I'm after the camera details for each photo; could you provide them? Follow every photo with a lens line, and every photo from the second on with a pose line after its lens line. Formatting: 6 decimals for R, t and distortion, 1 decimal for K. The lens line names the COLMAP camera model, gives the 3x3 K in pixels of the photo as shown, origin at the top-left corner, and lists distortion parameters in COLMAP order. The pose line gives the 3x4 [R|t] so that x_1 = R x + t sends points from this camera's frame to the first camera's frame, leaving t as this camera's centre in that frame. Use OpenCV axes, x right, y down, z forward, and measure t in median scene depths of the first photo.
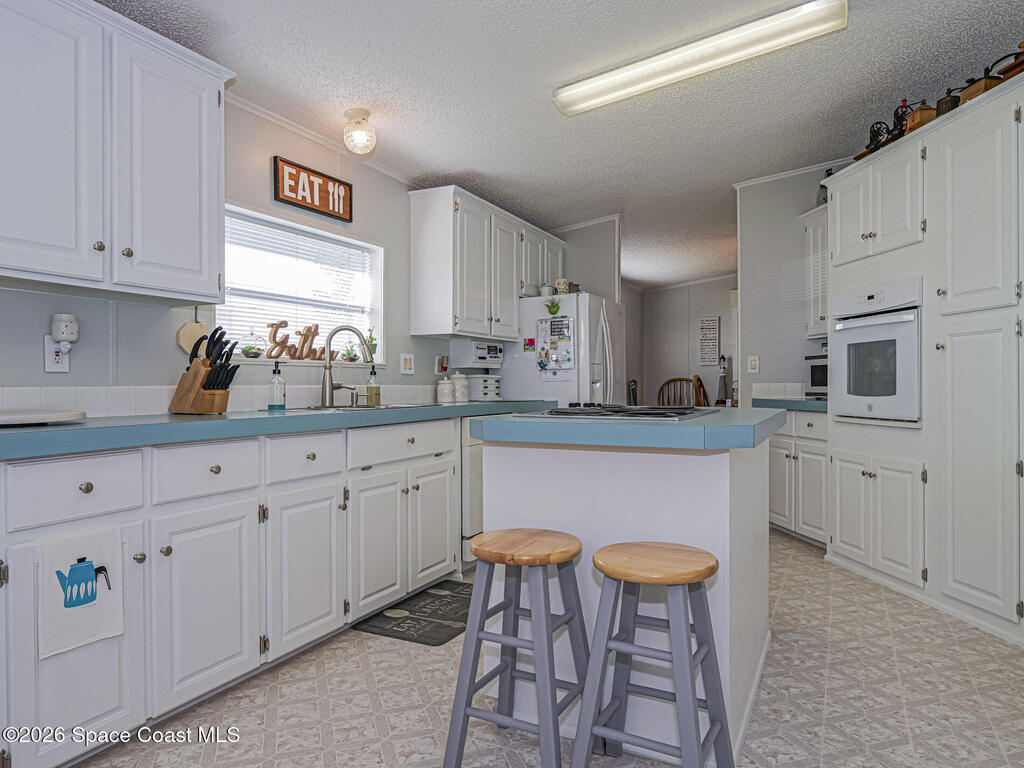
lens RADIAL K [[695.1, 0, 532.8], [0, 695.1, 365.9], [0, 0, 1]] dist [0.026526, -0.019071]
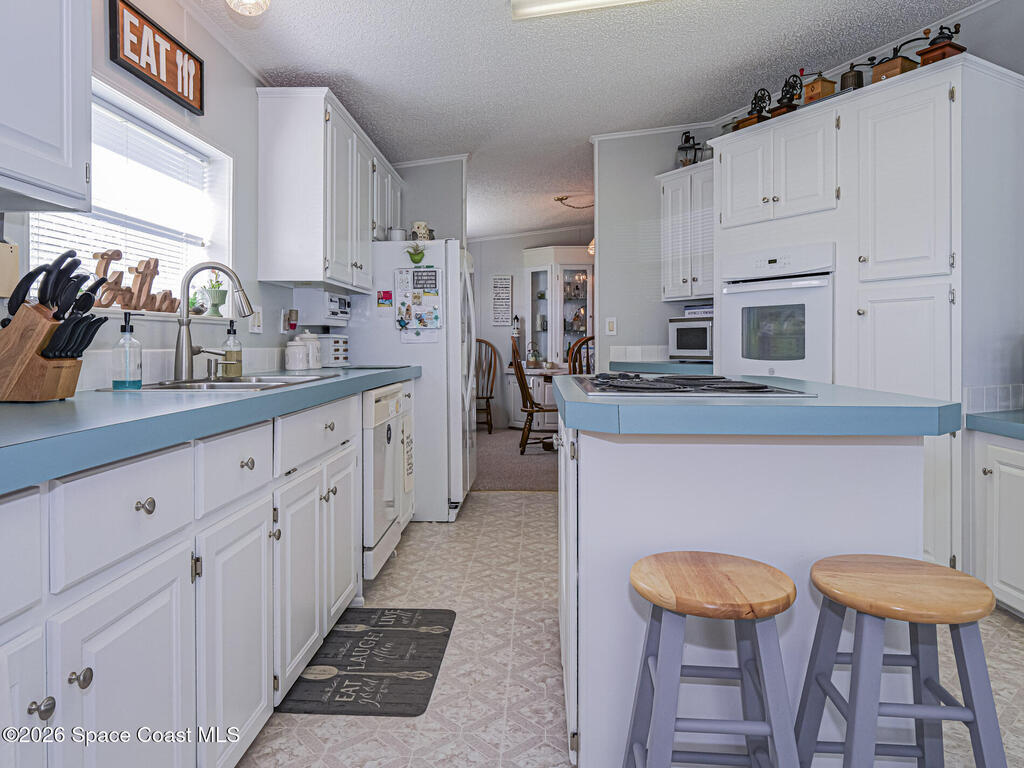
lens RADIAL K [[695.1, 0, 525.3], [0, 695.1, 332.2], [0, 0, 1]] dist [0.026526, -0.019071]
pose [[0.915827, 0.010932, 0.401424, -0.249481], [-0.015516, 0.999846, 0.008170, 0.000577], [-0.401273, -0.013711, 0.915856, 0.231338]]
